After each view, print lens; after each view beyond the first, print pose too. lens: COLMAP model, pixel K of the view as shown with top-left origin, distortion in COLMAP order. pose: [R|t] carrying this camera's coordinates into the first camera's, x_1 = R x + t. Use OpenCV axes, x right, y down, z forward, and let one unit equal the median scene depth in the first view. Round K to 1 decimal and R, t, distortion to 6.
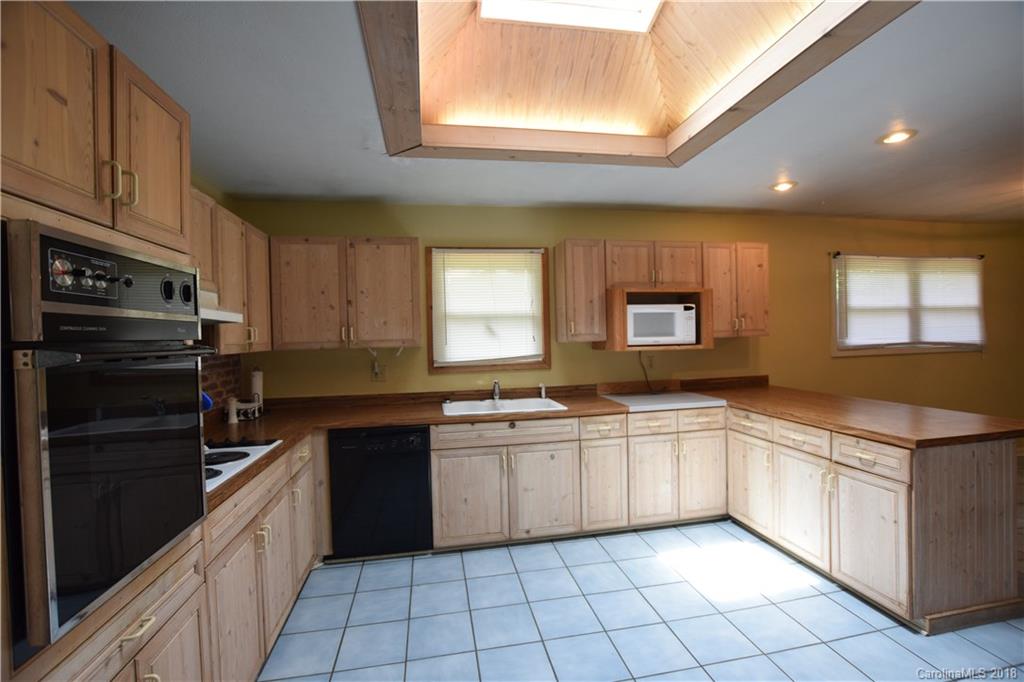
lens RADIAL K [[442.6, 0, 512.0], [0, 442.6, 341.0], [0, 0, 1]] dist [-0.034584, 0.006153]
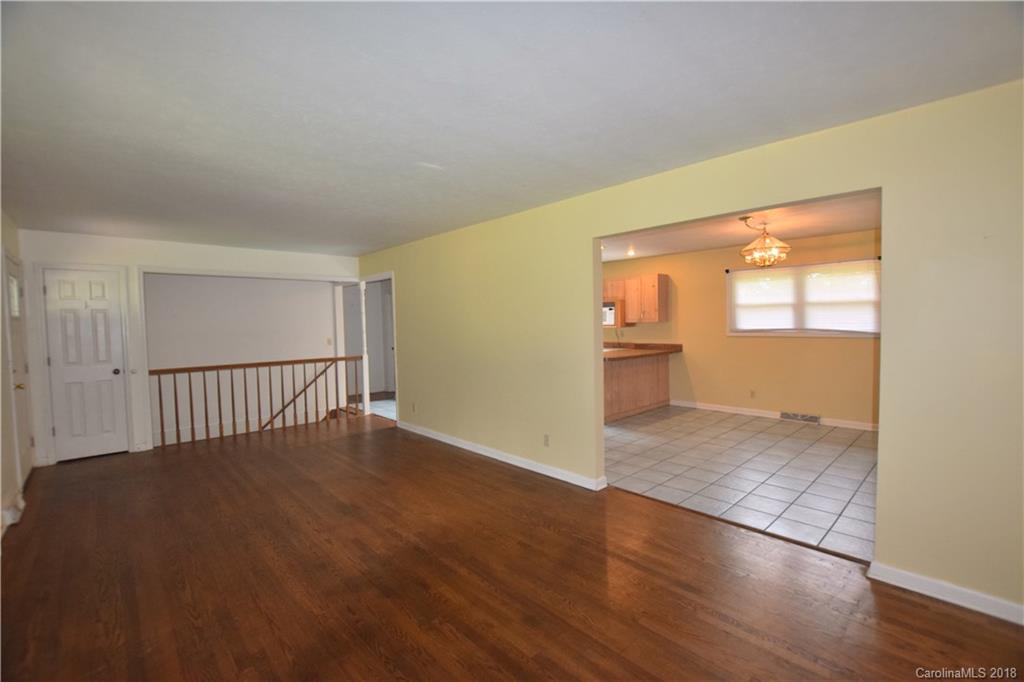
lens RADIAL K [[442.6, 0, 512.0], [0, 442.6, 341.0], [0, 0, 1]] dist [-0.034584, 0.006153]
pose [[0.535547, 0.054888, -0.842720, 1.620155], [-0.003784, 0.998032, 0.062600, -0.041742], [0.844497, -0.030336, 0.534701, -0.505147]]
